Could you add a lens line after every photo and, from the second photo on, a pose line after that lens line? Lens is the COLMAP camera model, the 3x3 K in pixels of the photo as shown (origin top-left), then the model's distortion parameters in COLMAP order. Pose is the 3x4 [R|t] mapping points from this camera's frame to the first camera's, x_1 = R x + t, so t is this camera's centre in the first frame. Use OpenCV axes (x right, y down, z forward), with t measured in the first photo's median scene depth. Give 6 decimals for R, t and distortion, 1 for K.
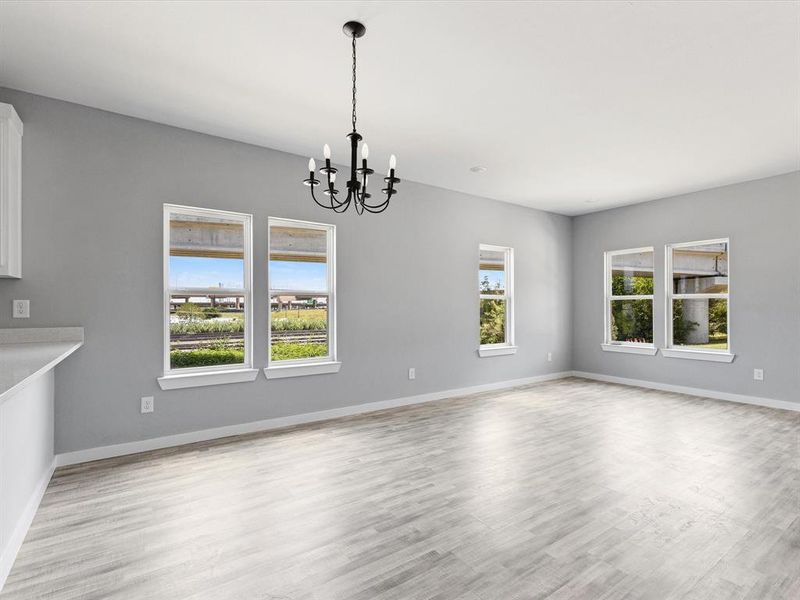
lens RADIAL K [[391.2, 0, 401.5], [0, 391.2, 309.3], [0, 0, 1]] dist [0.012129, -0.000592]
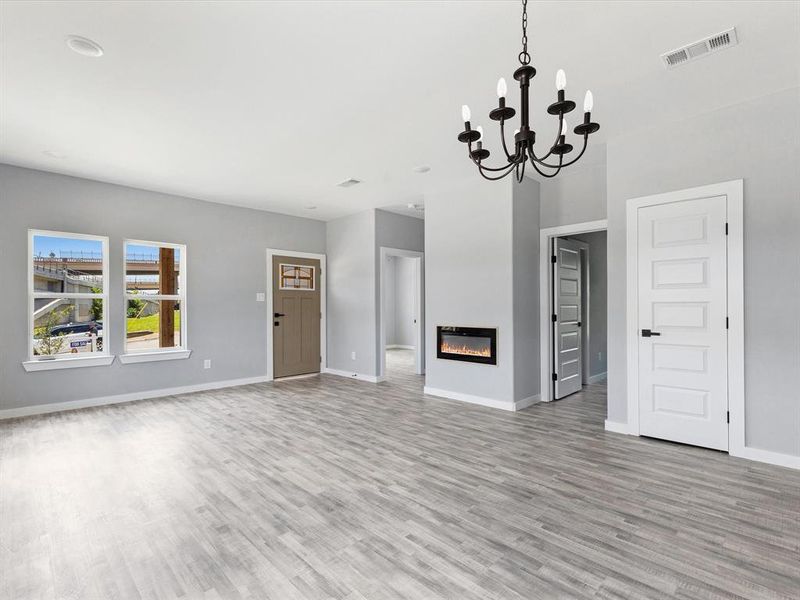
lens RADIAL K [[391.2, 0, 401.5], [0, 391.2, 309.3], [0, 0, 1]] dist [0.012129, -0.000592]
pose [[-0.171695, -0.002542, 0.985147, -0.599724], [0.008282, 0.999958, 0.004024, -0.001768], [-0.985115, 0.008850, -0.171666, 1.012666]]
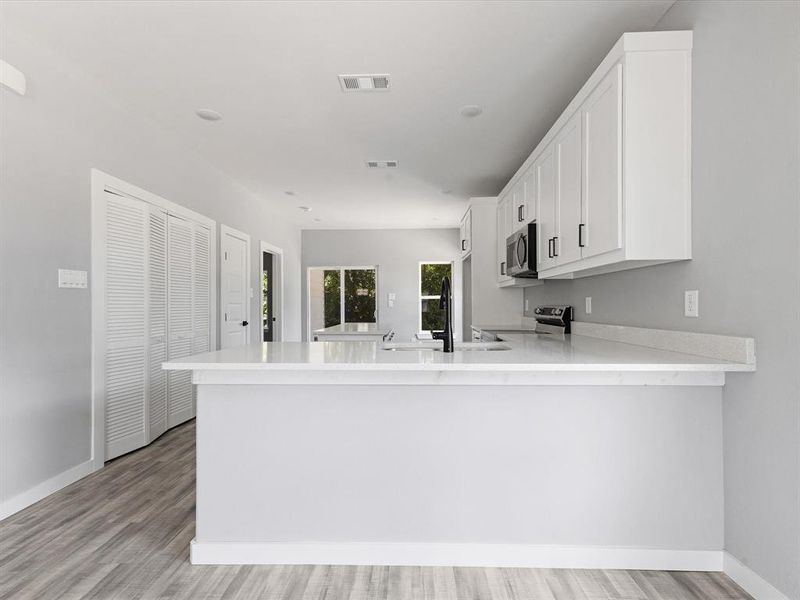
lens RADIAL K [[391.4, 0, 400.8], [0, 391.4, 303.3], [0, 0, 1]] dist [0.014320, -0.000064]
pose [[-0.589781, 0.000703, -0.807563, -0.112447], [0.003626, 0.999992, -0.001778, -0.001983], [0.807555, -0.003977, -0.589778, 0.962138]]
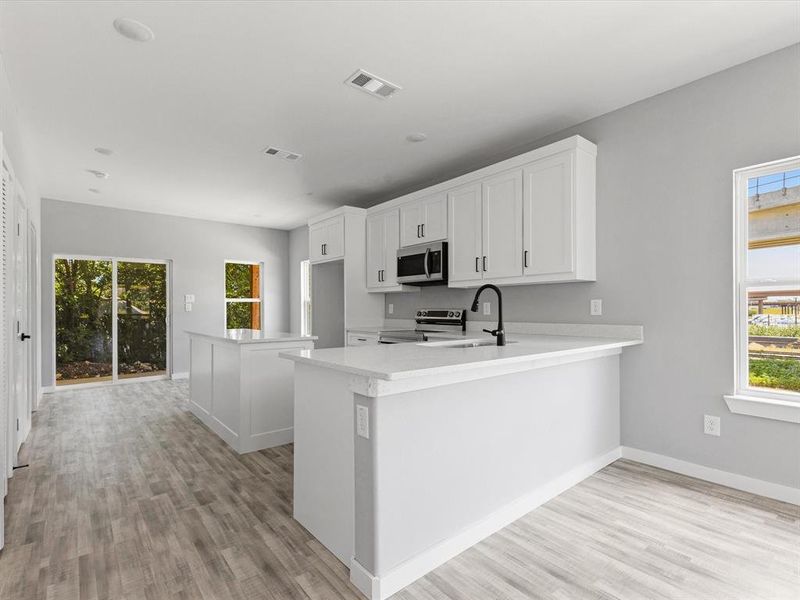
lens RADIAL K [[391.2, 0, 401.5], [0, 391.2, 309.3], [0, 0, 1]] dist [0.012129, -0.000592]
pose [[0.090794, 0.004930, -0.995857, 0.117718], [0.001144, 0.999987, 0.005055, -0.001606], [0.995869, -0.001598, 0.090787, 0.322751]]
